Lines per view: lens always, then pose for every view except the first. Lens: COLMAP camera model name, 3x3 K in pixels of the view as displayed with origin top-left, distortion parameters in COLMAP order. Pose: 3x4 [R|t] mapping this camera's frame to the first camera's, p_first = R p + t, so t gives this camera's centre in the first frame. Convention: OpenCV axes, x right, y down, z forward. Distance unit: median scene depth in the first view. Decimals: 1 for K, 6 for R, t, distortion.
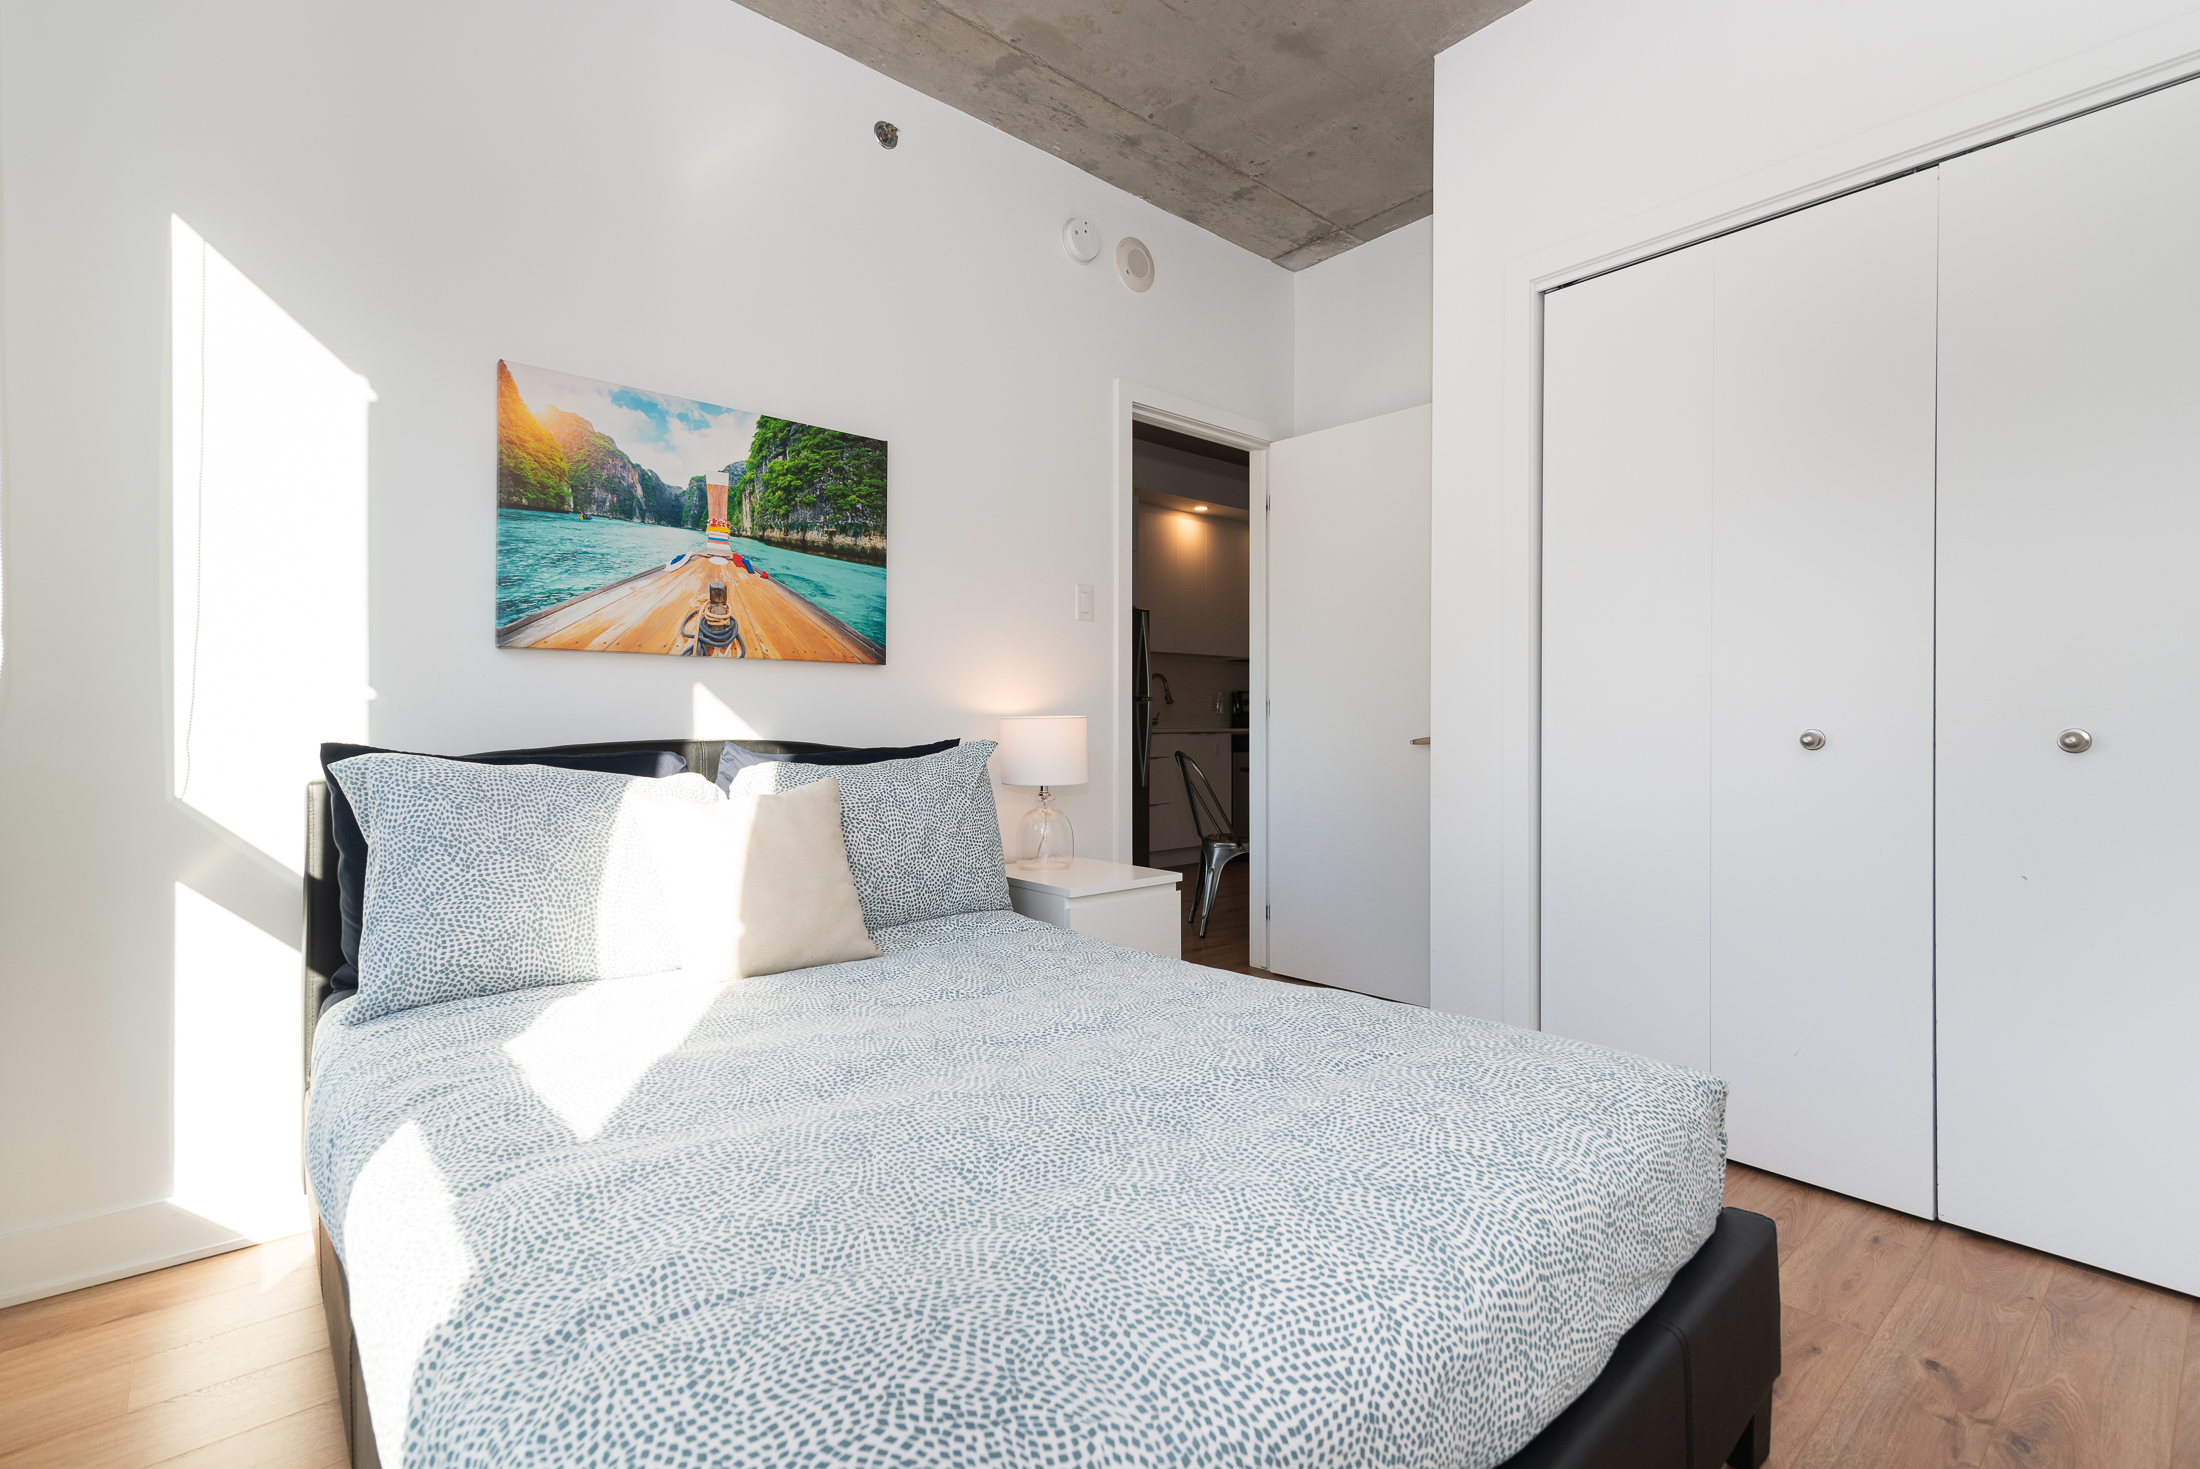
lens RADIAL K [[992.3, 0, 1099.5], [0, 992.3, 723.9], [0, 0, 1]] dist [0.026777, -0.004997]
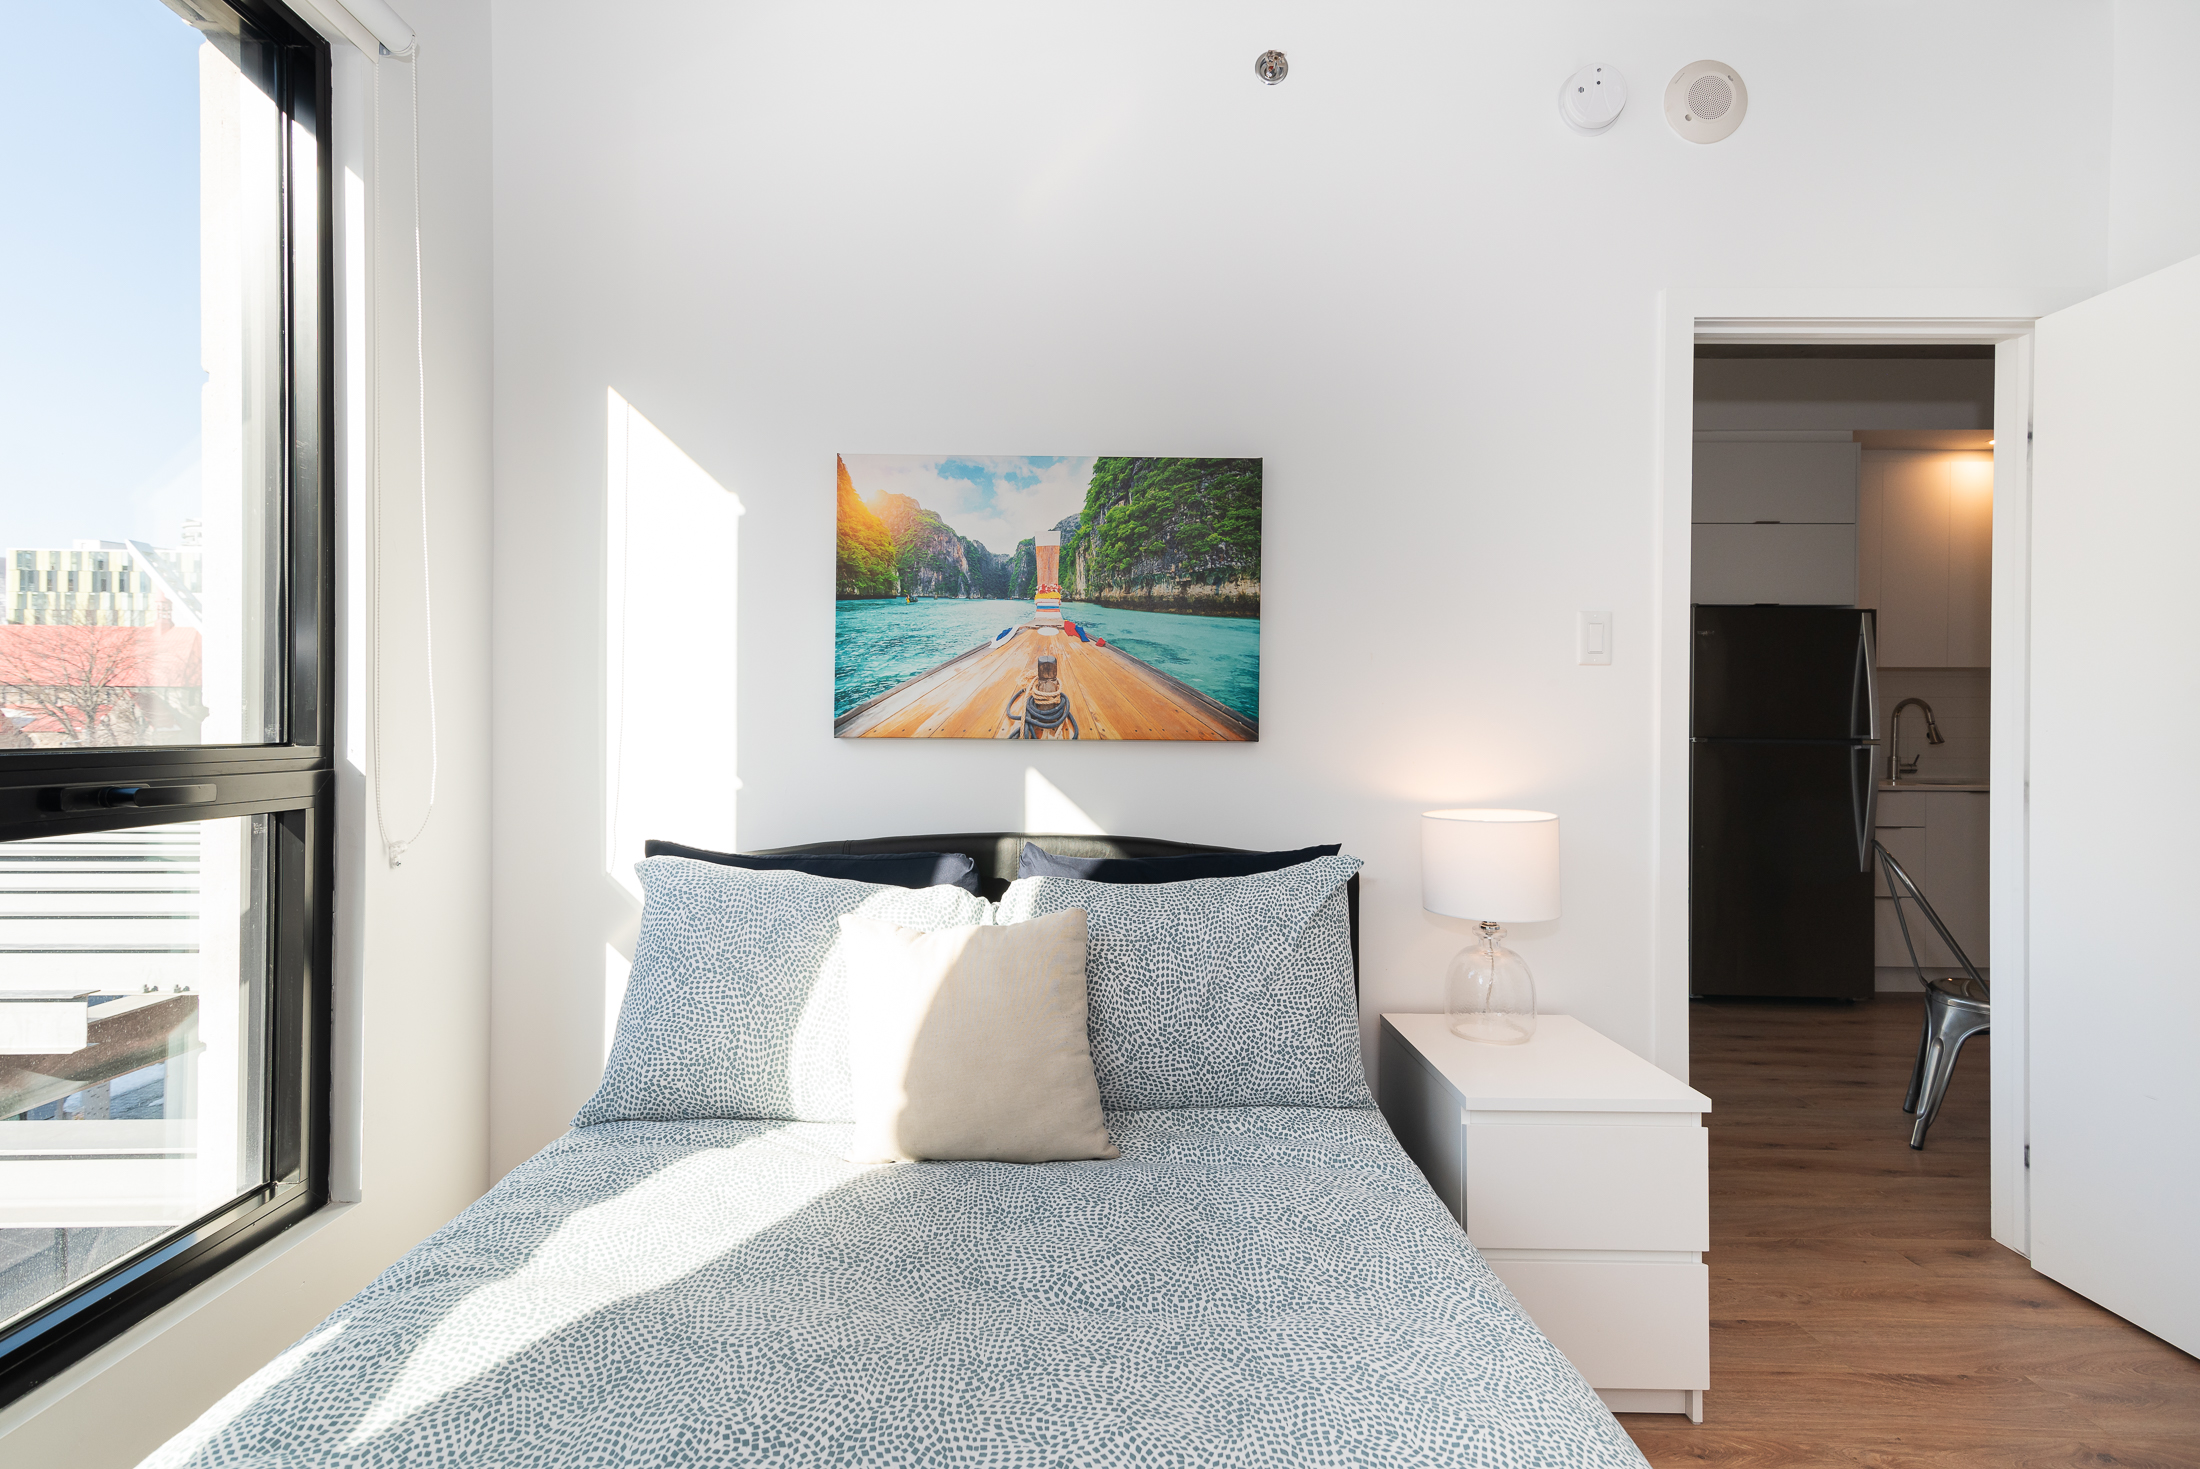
lens RADIAL K [[992.3, 0, 1093.5], [0, 992.3, 727.0], [0, 0, 1]] dist [0.026777, -0.004997]
pose [[0.761028, 0.009587, -0.648648, 0.228156], [-0.008912, 0.999951, 0.004324, -0.085401], [0.648658, 0.002490, 0.761076, 0.366227]]
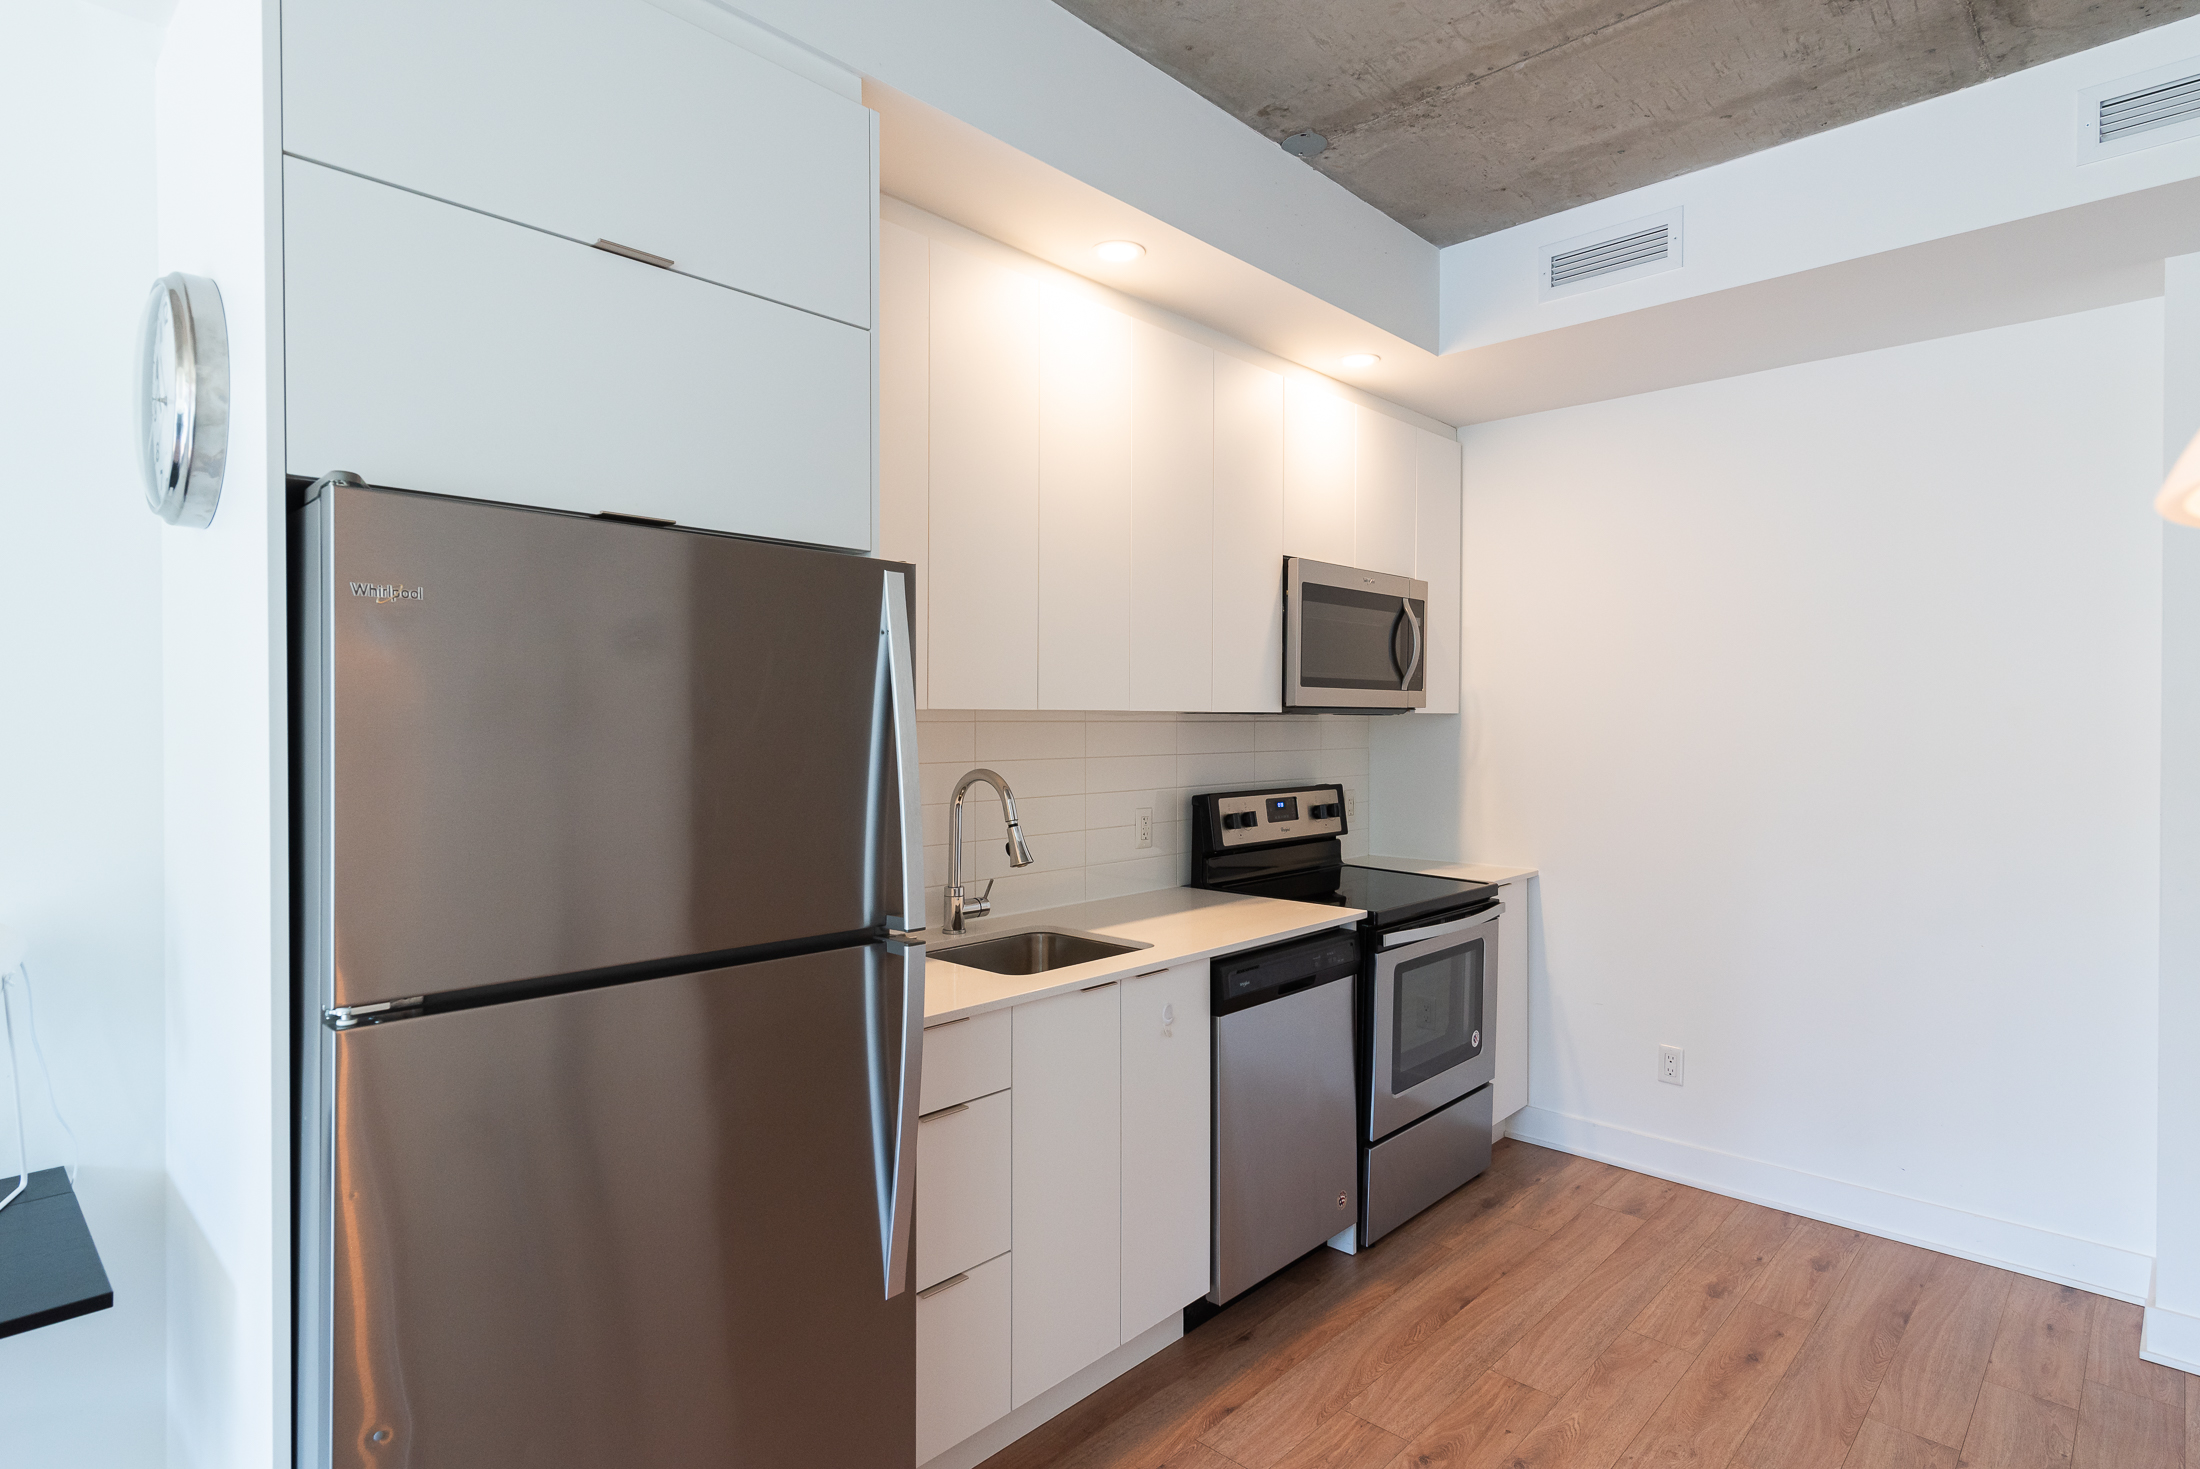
lens RADIAL K [[1135.6, 0, 1098.7], [0, 1135.6, 732.8], [0, 0, 1]] dist [0.012051, -0.002397]
pose [[0.995172, 0.007665, 0.097846, 0.200038], [-0.009148, 0.999850, 0.014716, -0.142210], [-0.097719, -0.015540, 0.995093, 1.106938]]
